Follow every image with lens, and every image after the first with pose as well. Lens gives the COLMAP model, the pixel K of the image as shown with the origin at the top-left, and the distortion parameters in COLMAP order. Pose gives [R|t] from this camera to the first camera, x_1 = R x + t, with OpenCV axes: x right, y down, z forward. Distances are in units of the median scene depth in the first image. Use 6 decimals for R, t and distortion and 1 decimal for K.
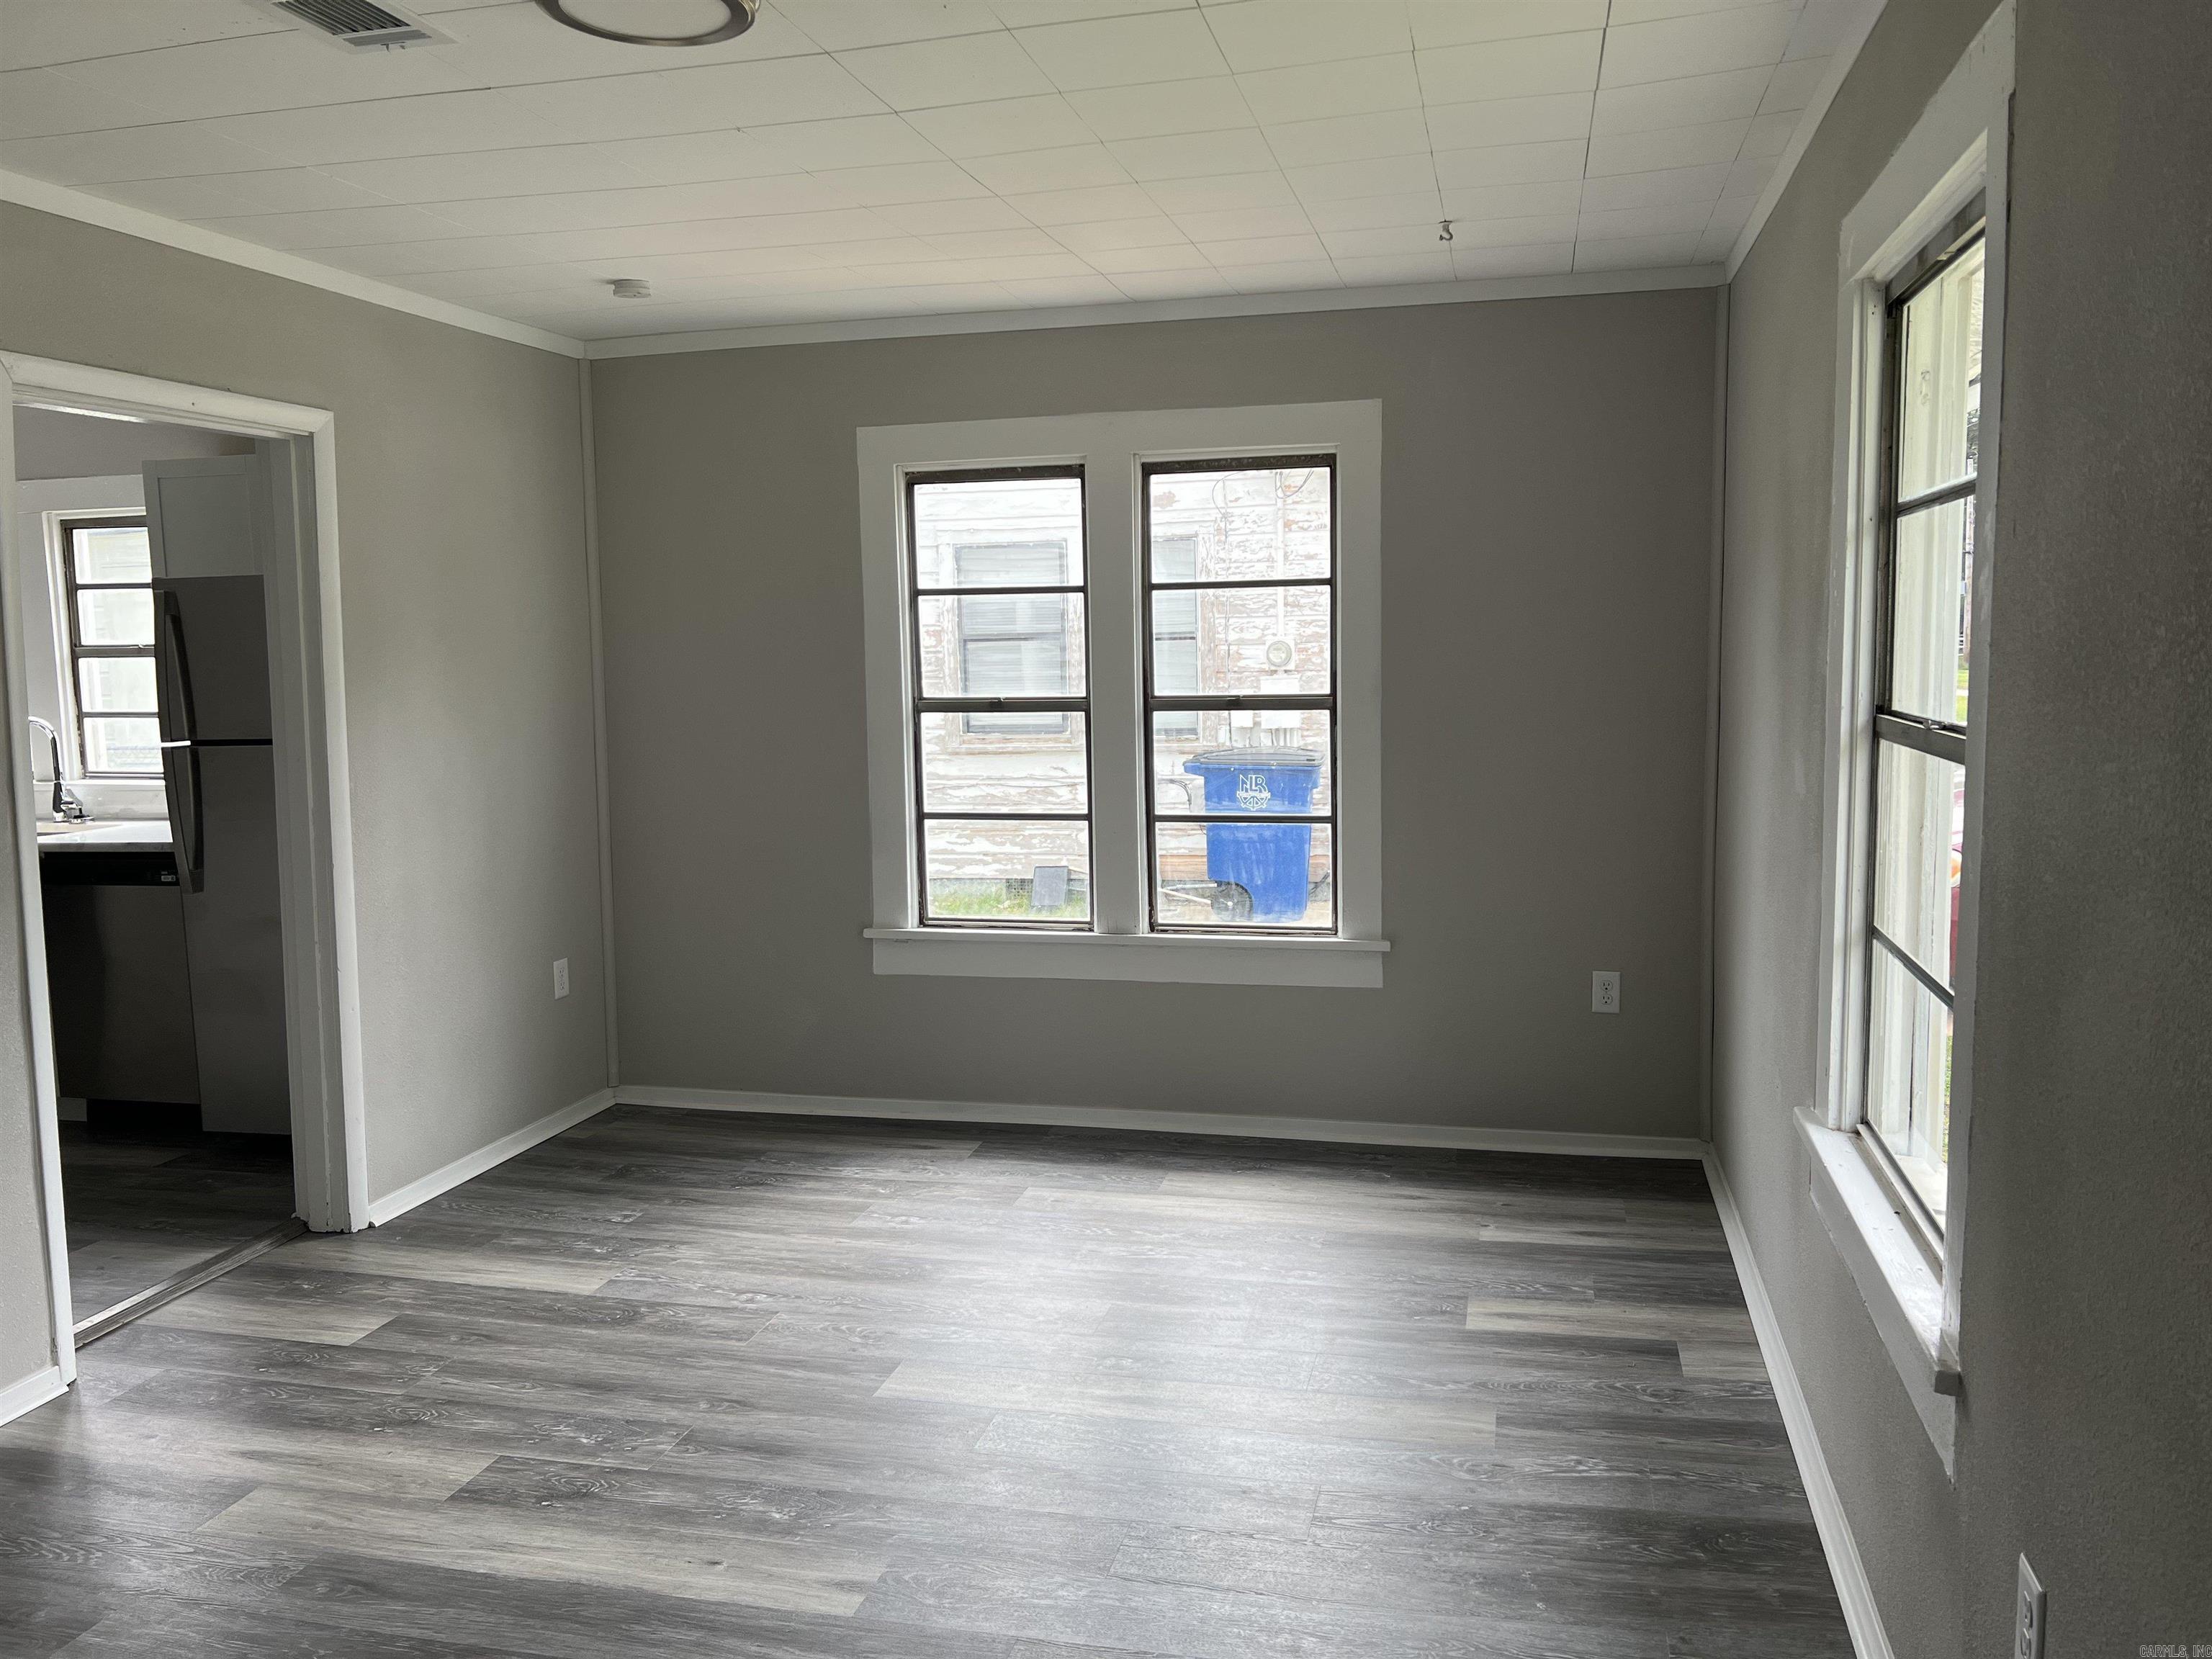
lens RADIAL K [[1655.7, 0, 1137.7], [0, 1655.7, 819.6], [0, 0, 1]] dist [0.131319, -0.310239]
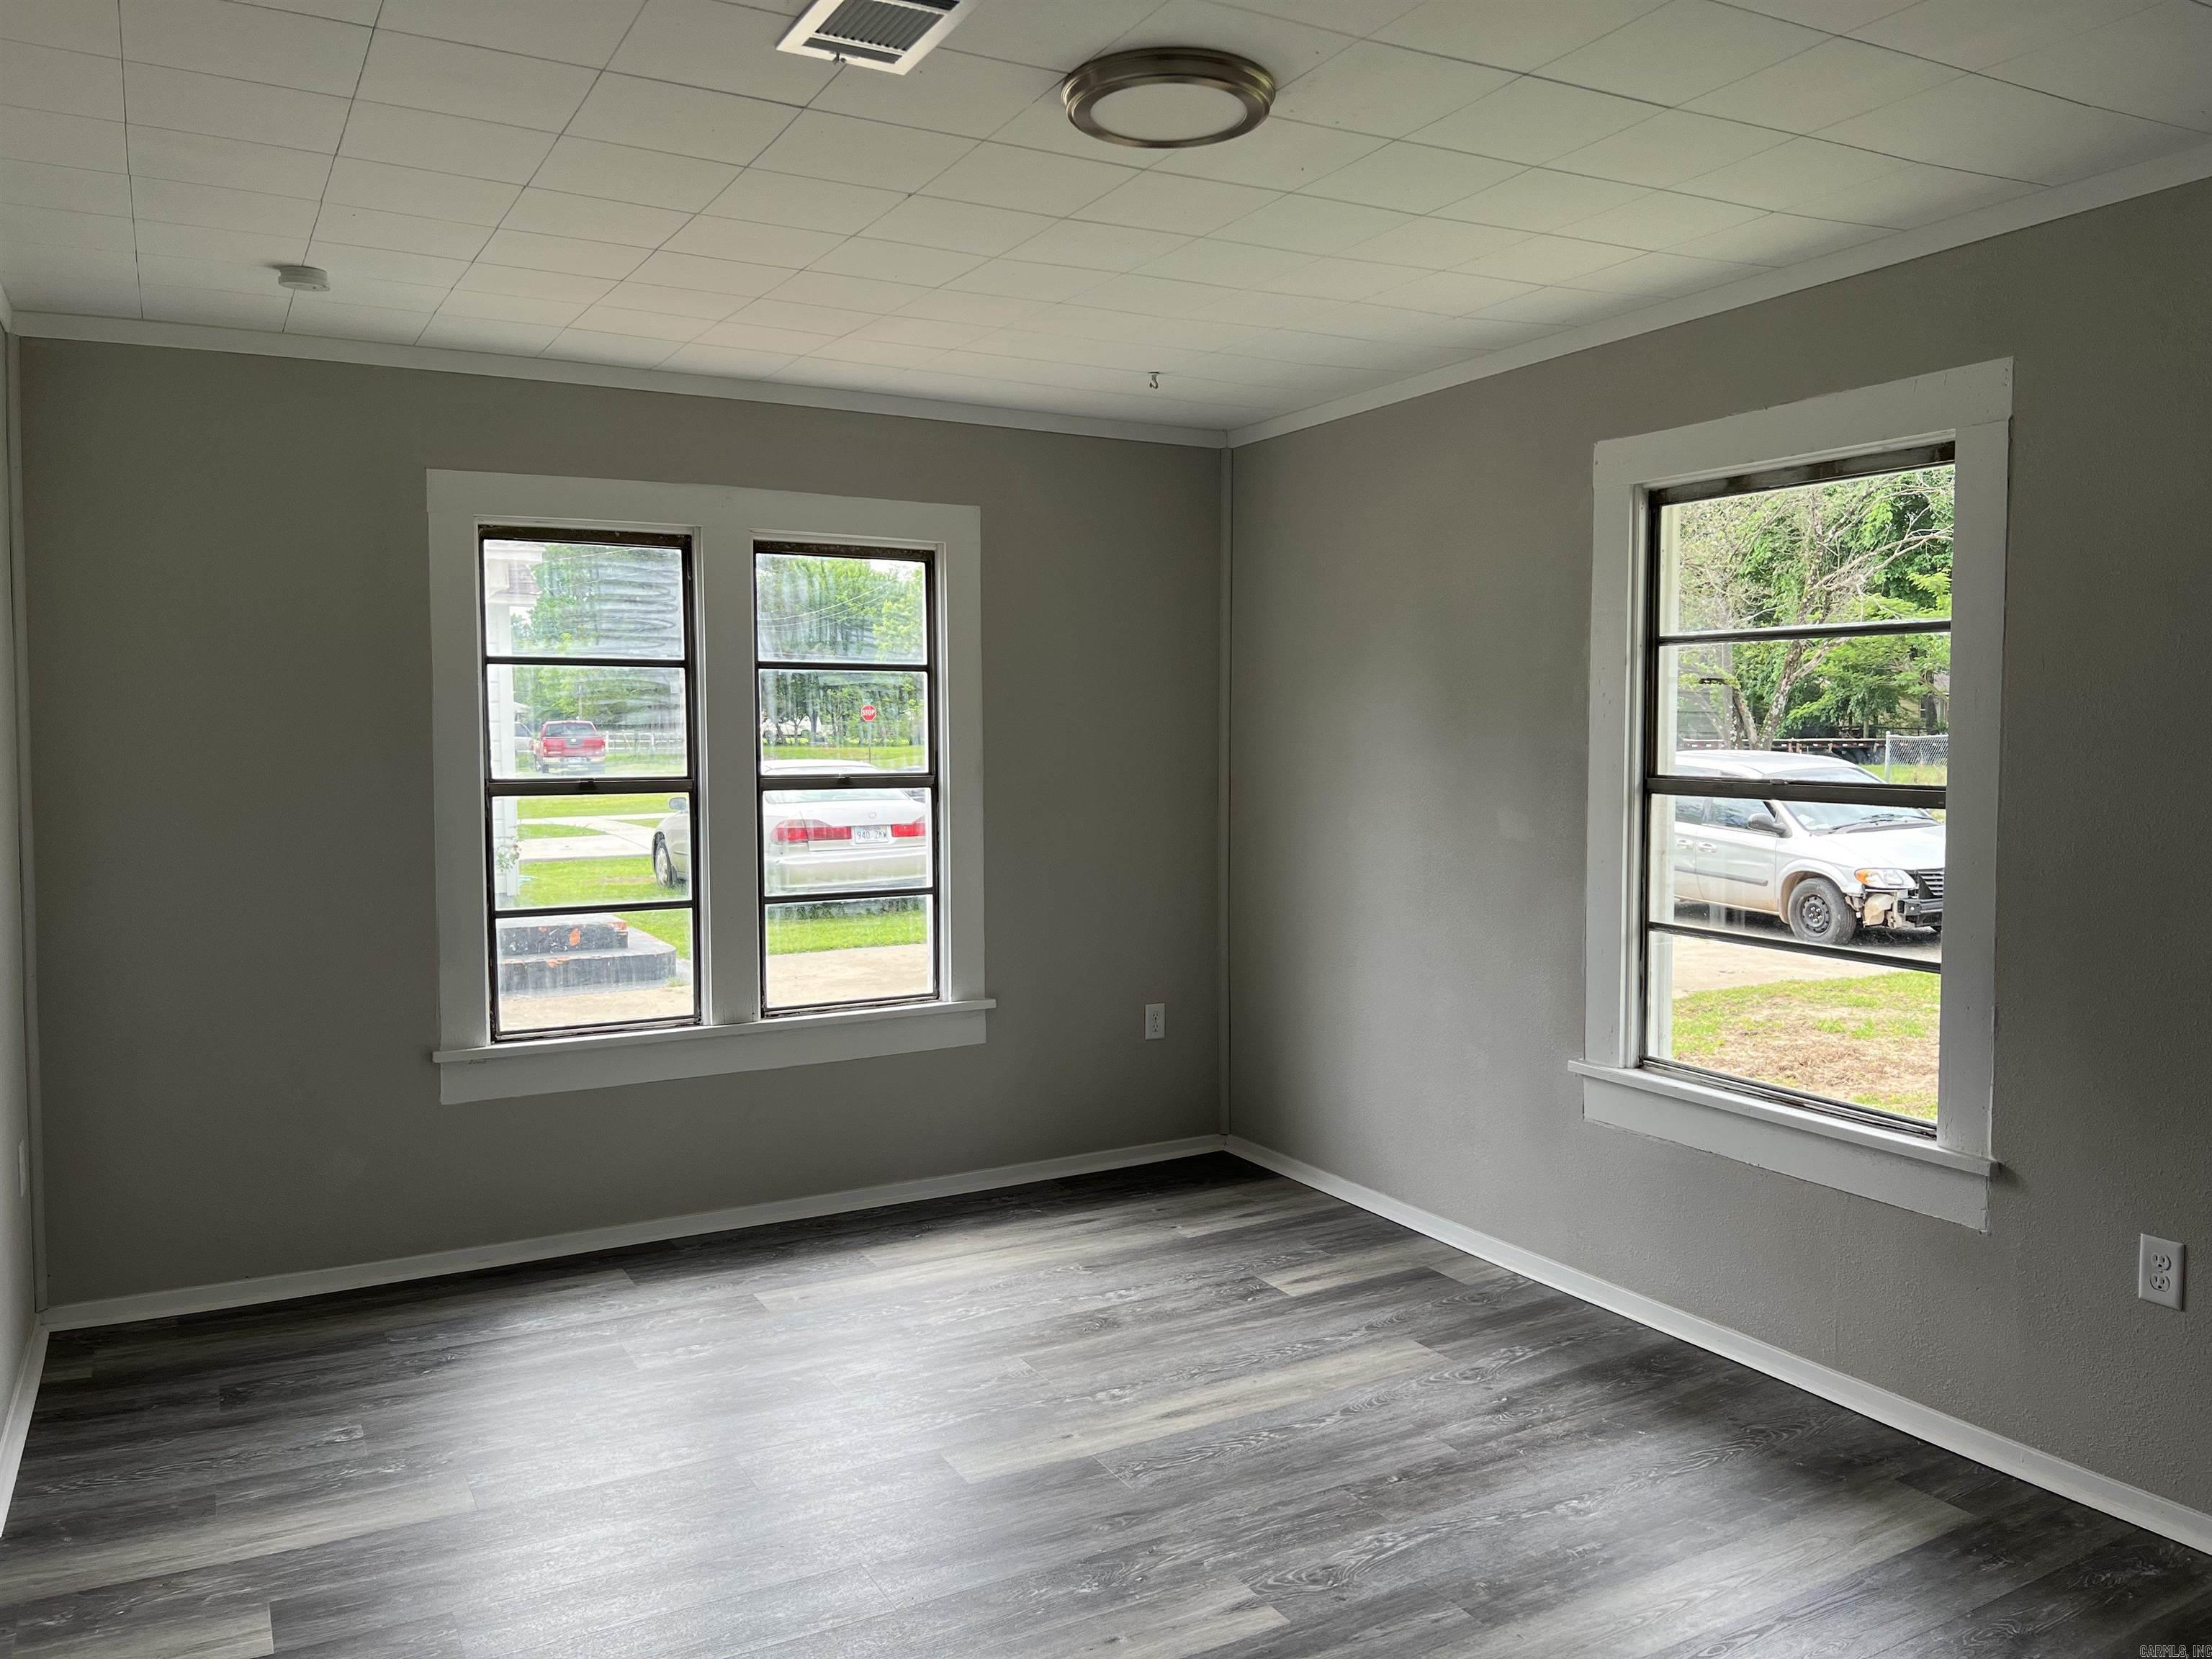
lens RADIAL K [[1663.2, 0, 1106.0], [0, 1663.2, 829.5], [0, 0, 1]] dist [0.068718, -0.092156]
pose [[0.741119, -0.030073, 0.670700, -0.529490], [0.063476, 0.997660, -0.025407, -0.004876], [-0.668366, 0.061403, 0.741294, 0.141403]]
